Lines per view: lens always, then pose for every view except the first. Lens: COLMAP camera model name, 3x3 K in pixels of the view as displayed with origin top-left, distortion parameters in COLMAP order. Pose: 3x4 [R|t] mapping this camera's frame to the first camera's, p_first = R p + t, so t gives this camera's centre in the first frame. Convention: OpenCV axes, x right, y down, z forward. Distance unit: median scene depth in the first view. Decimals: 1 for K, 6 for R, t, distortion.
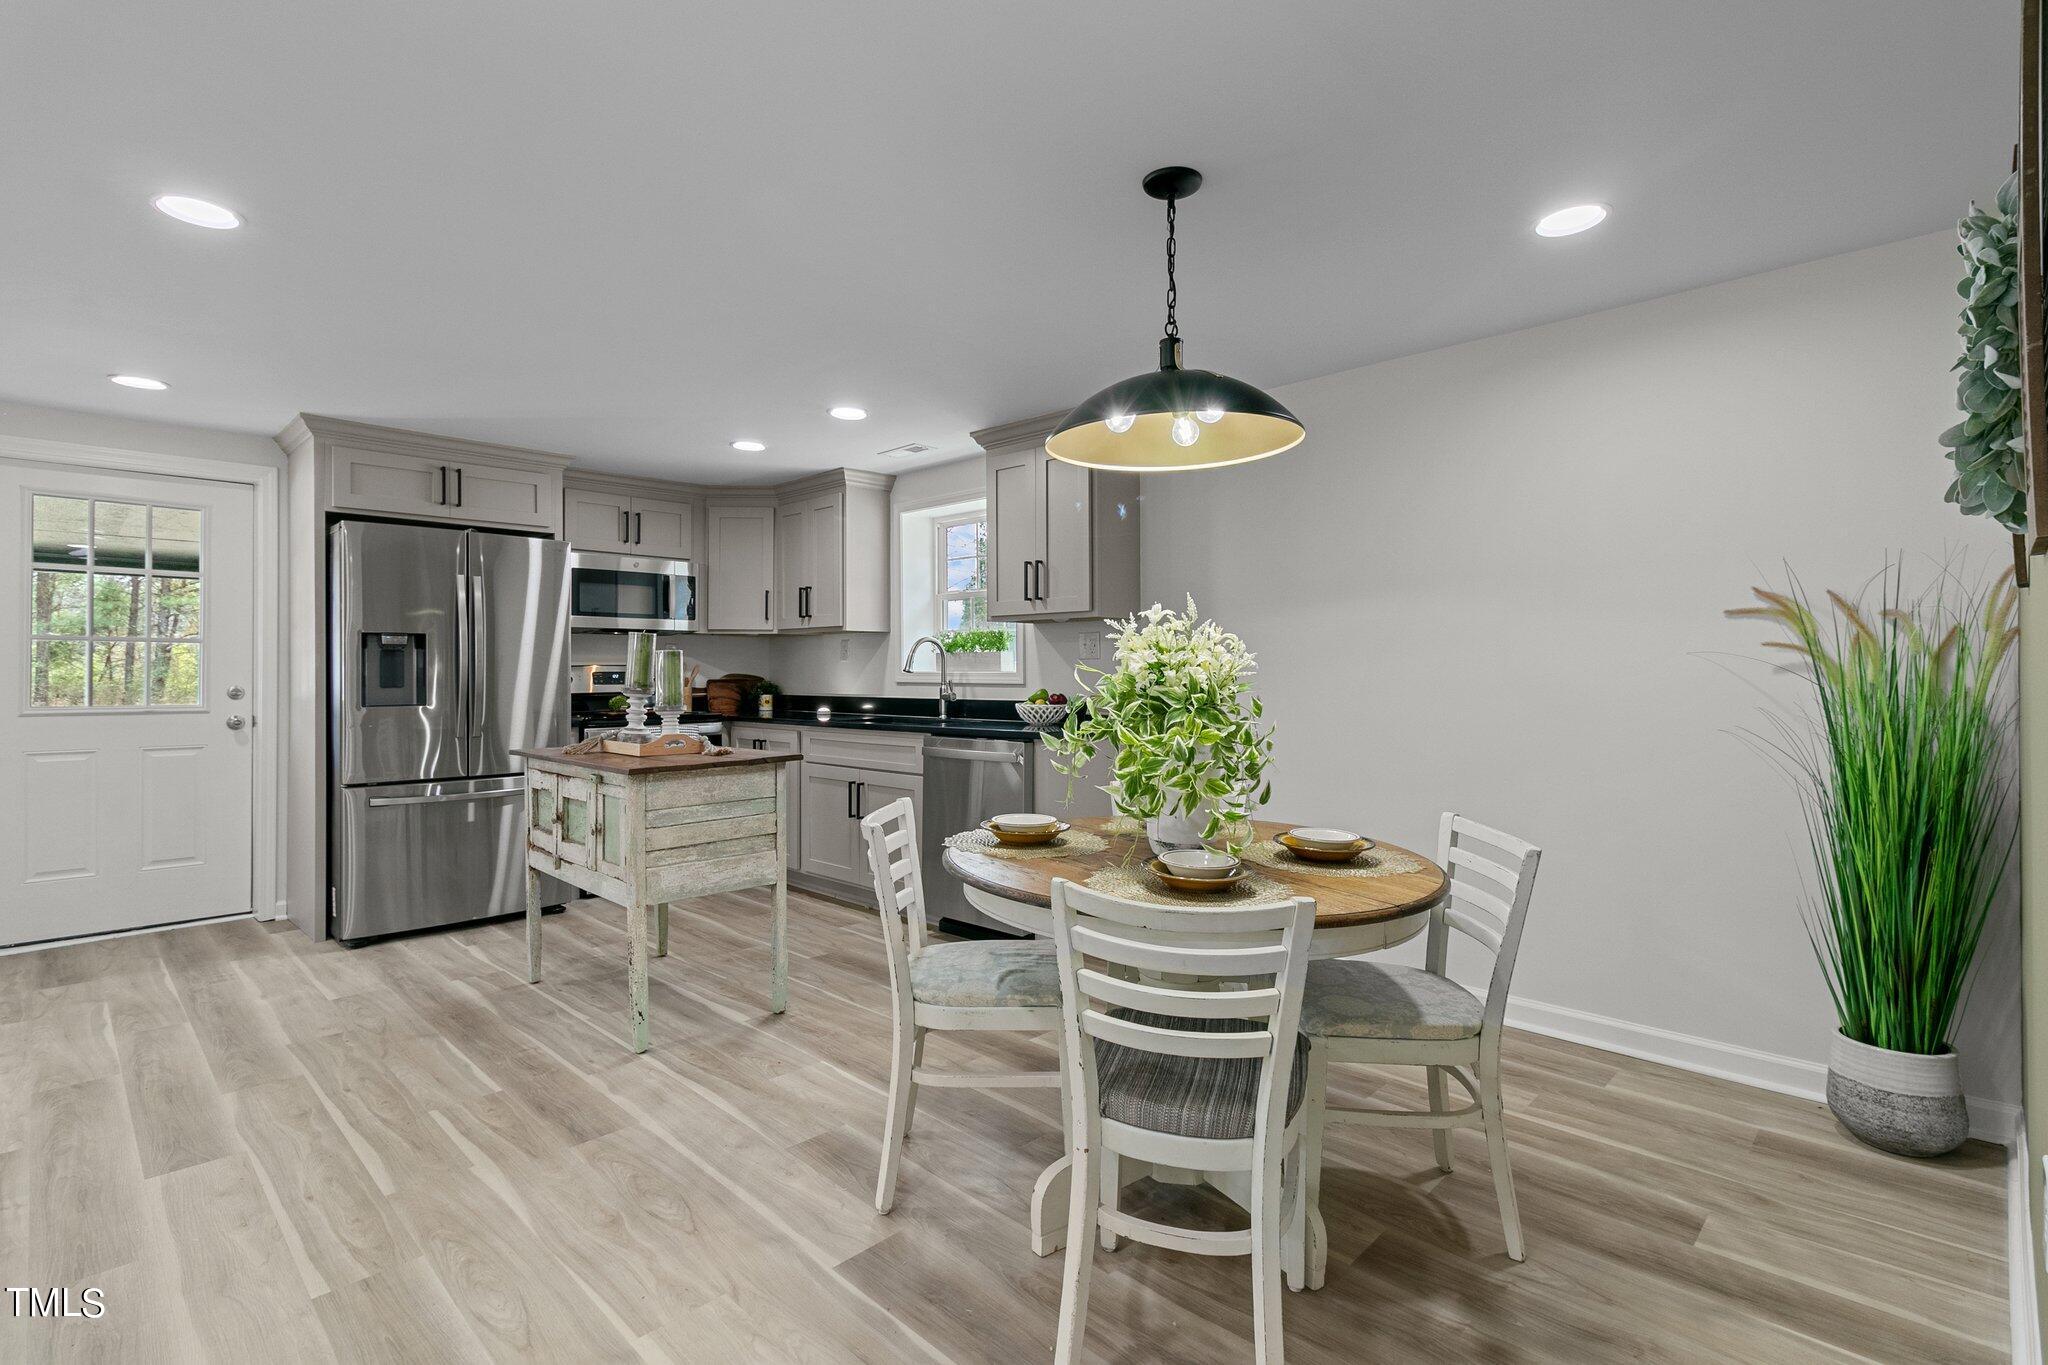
lens RADIAL K [[943.8, 0, 1019.5], [0, 943.8, 670.7], [0, 0, 1]] dist [0.002317, 0.001225]
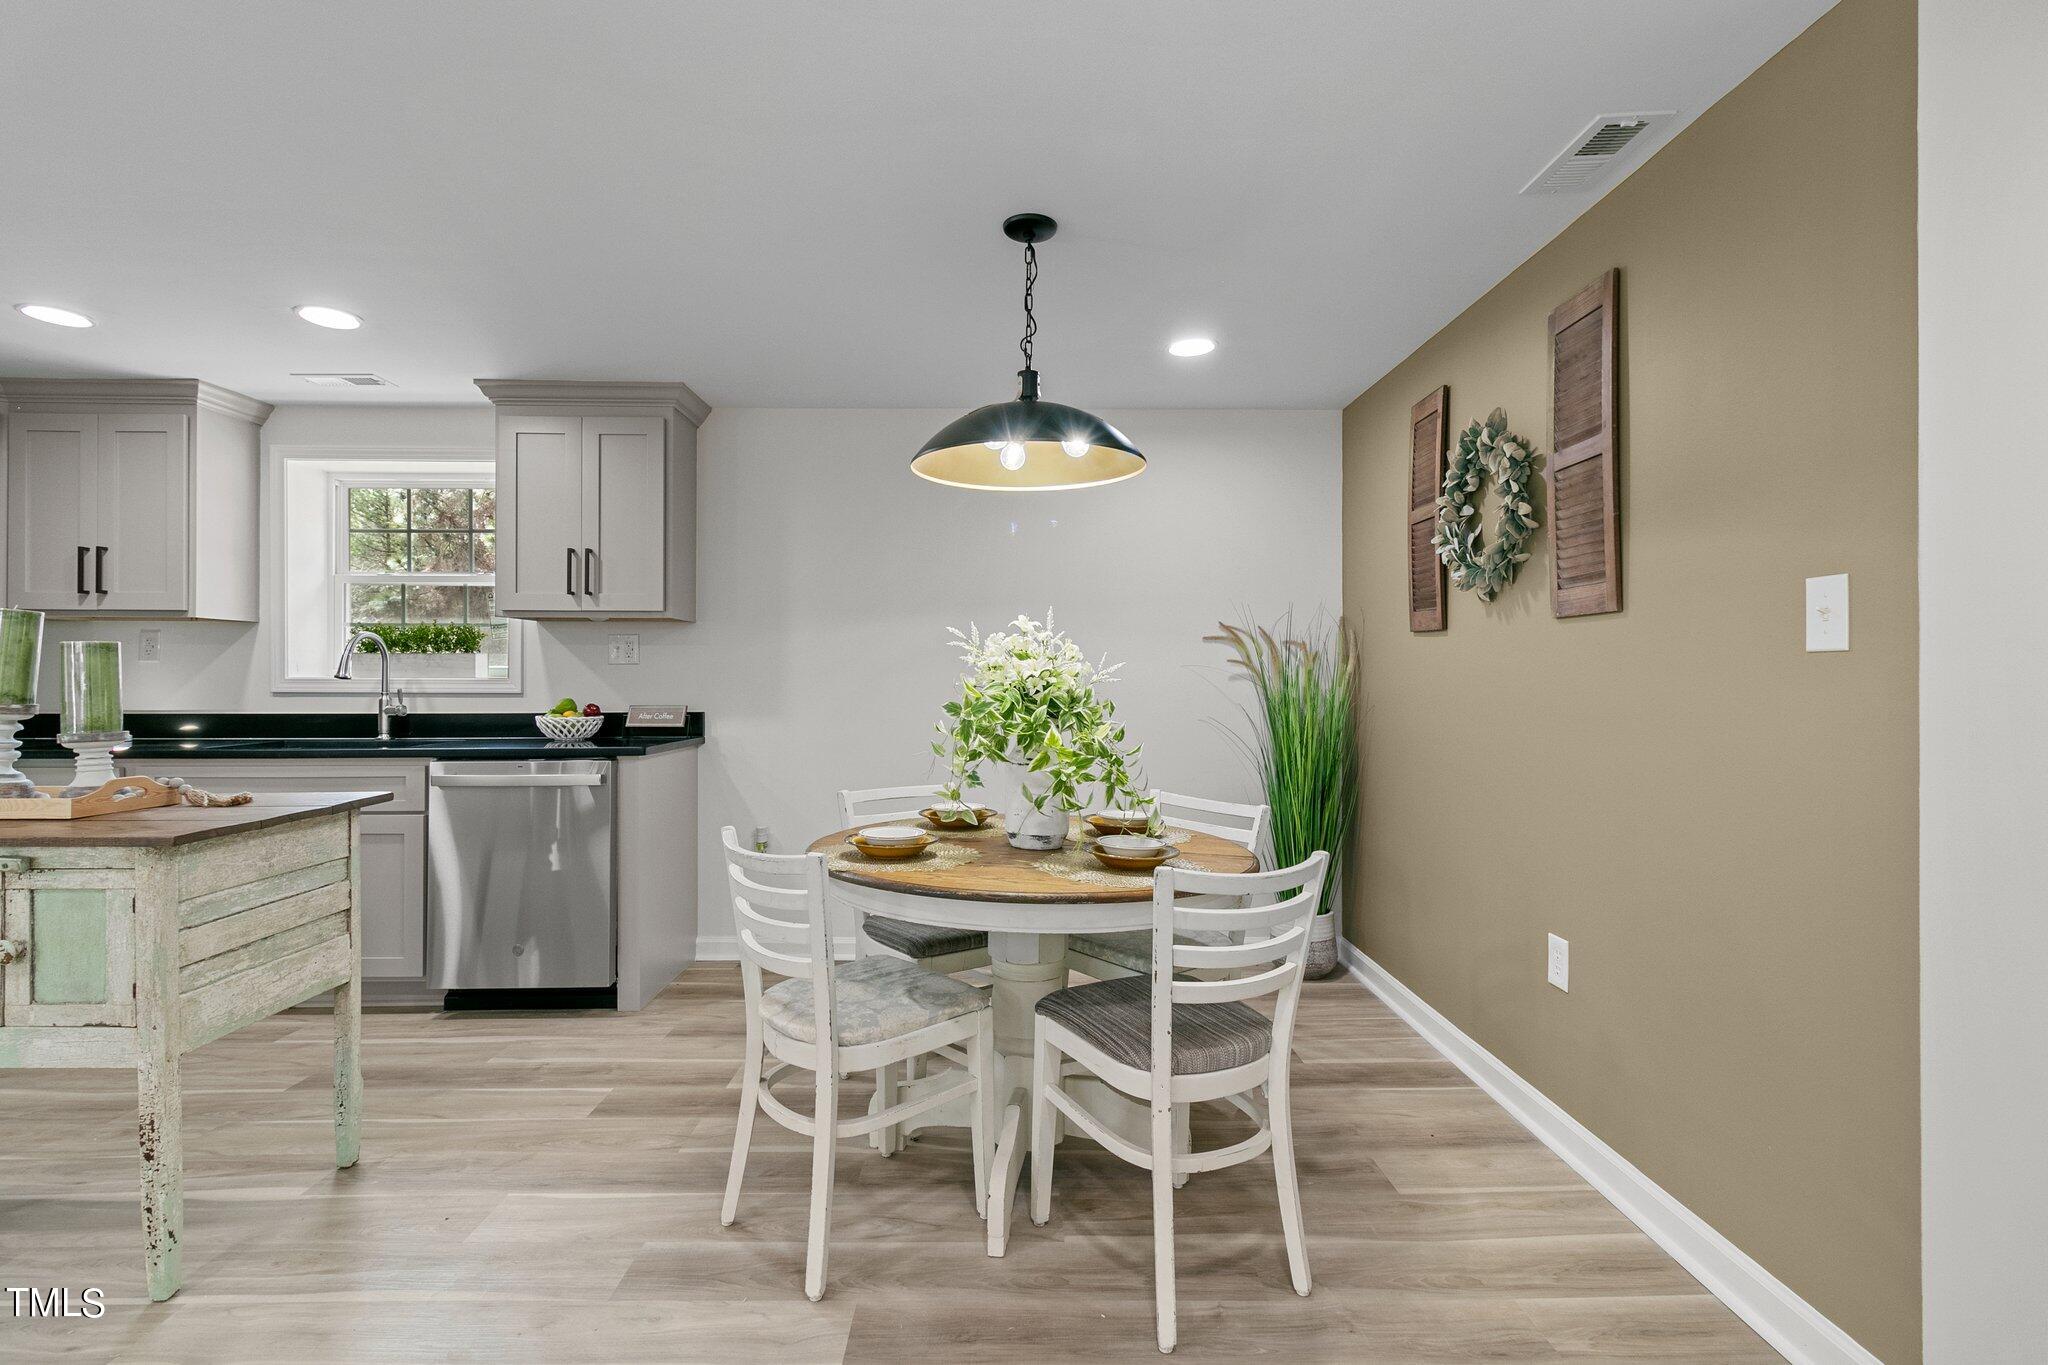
lens RADIAL K [[943.8, 0, 1008.6], [0, 943.8, 671.5], [0, 0, 1]] dist [0.002317, 0.001225]
pose [[0.710677, 0.007634, 0.703477, -0.296935], [-0.003294, 0.999966, -0.007524, 0.000363], [-0.703510, 0.003030, 0.710678, 0.117896]]
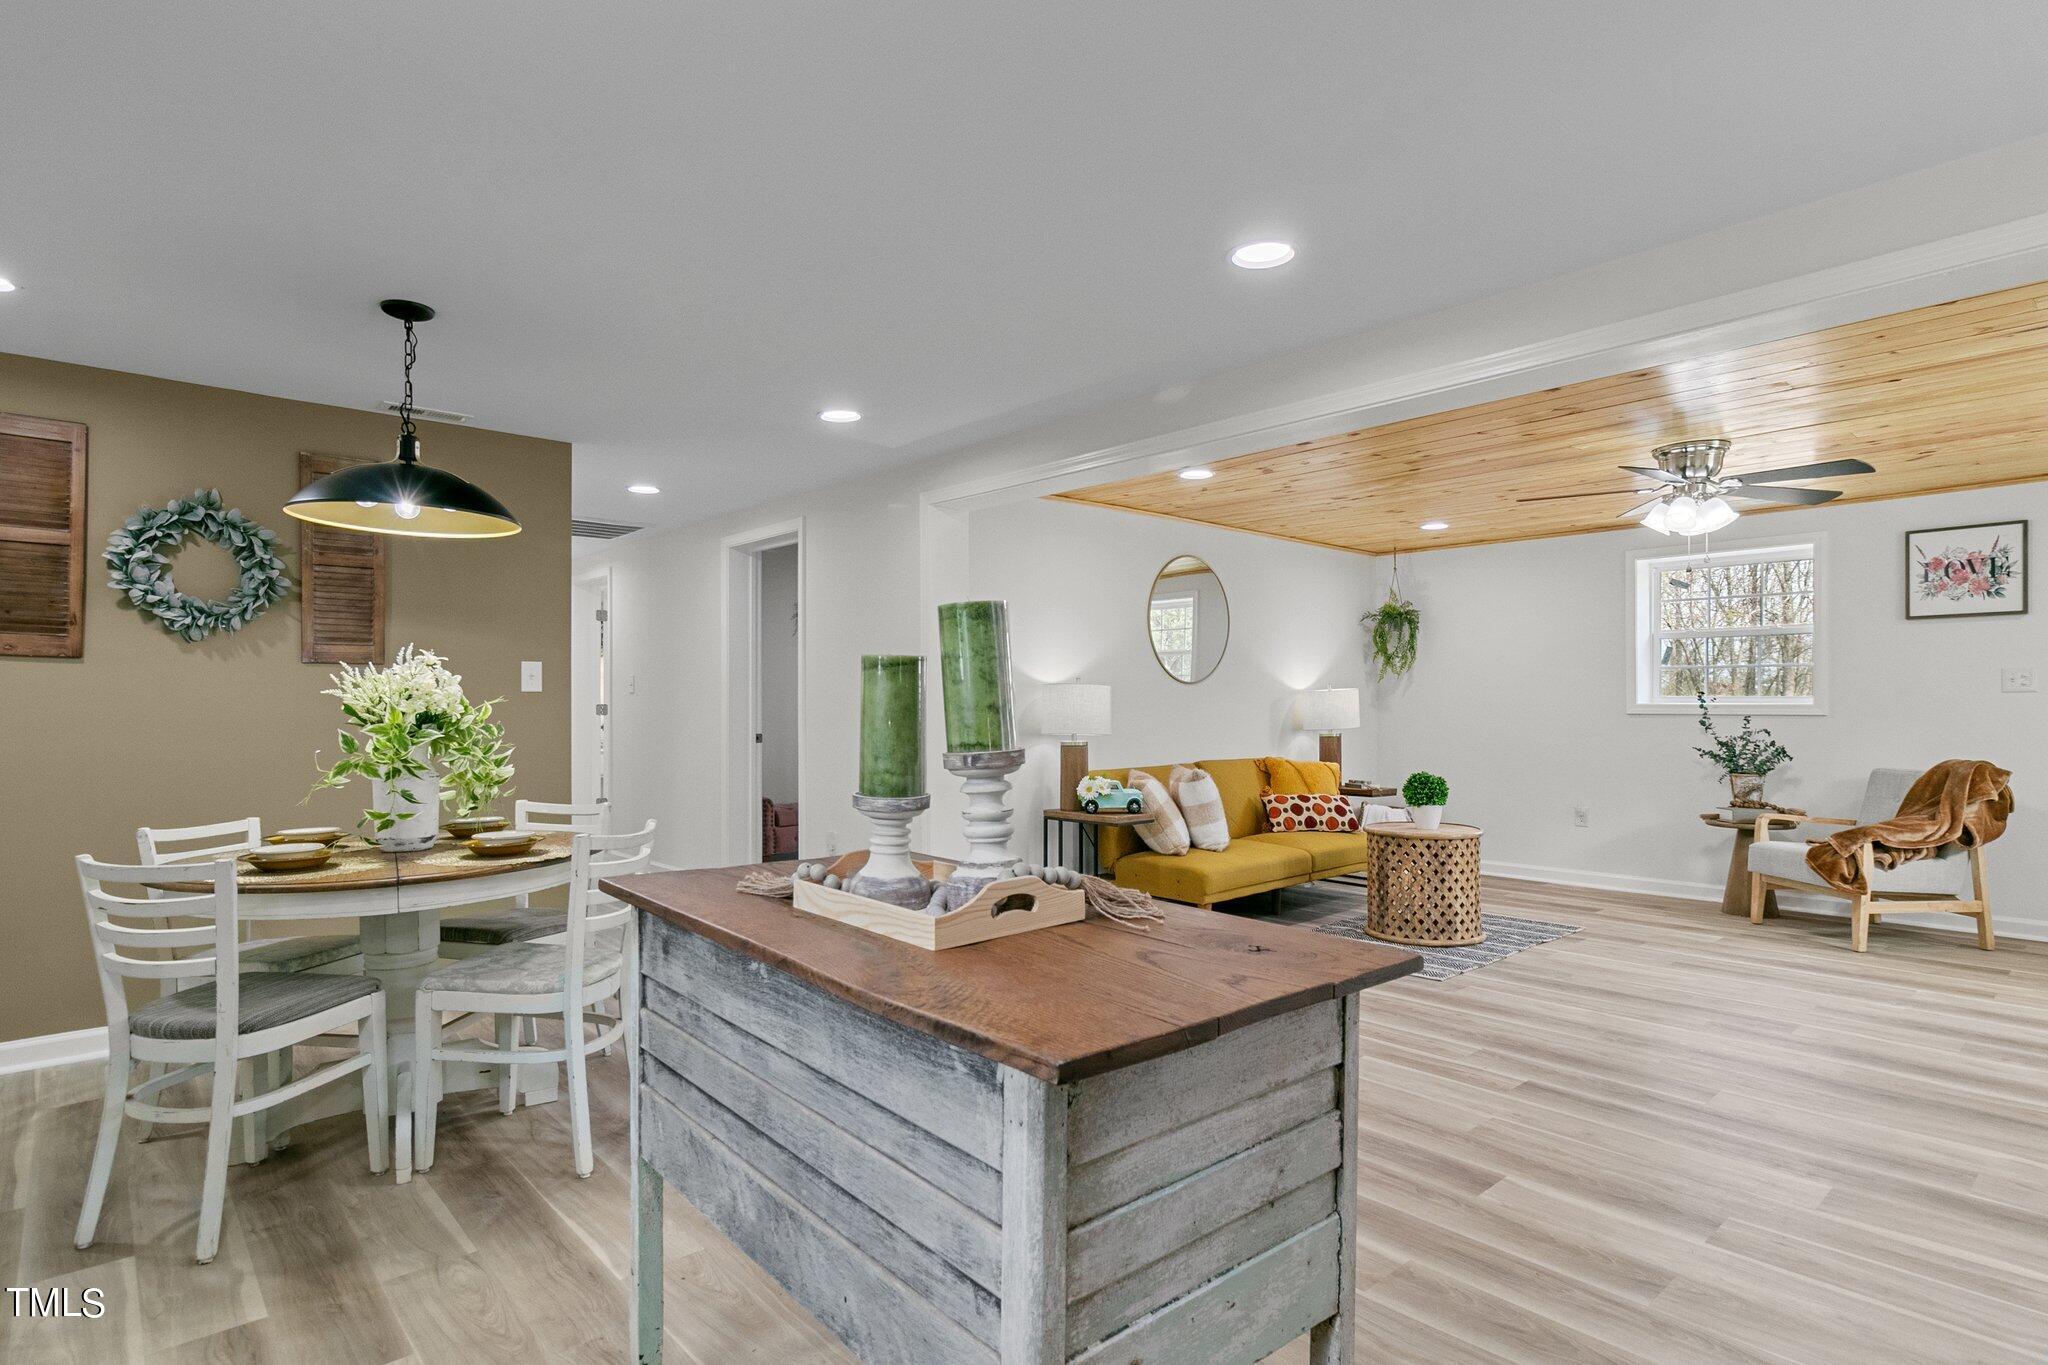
lens RADIAL K [[1038.3, 0, 1026.1], [0, 1038.3, 706.5], [0, 0, 1]] dist [0.007157, -0.000603]
pose [[-0.998005, 0.002174, 0.063091, -0.353907], [0.002495, 0.999984, 0.005011, -0.000981], [-0.063080, 0.005159, -0.997995, 1.116370]]
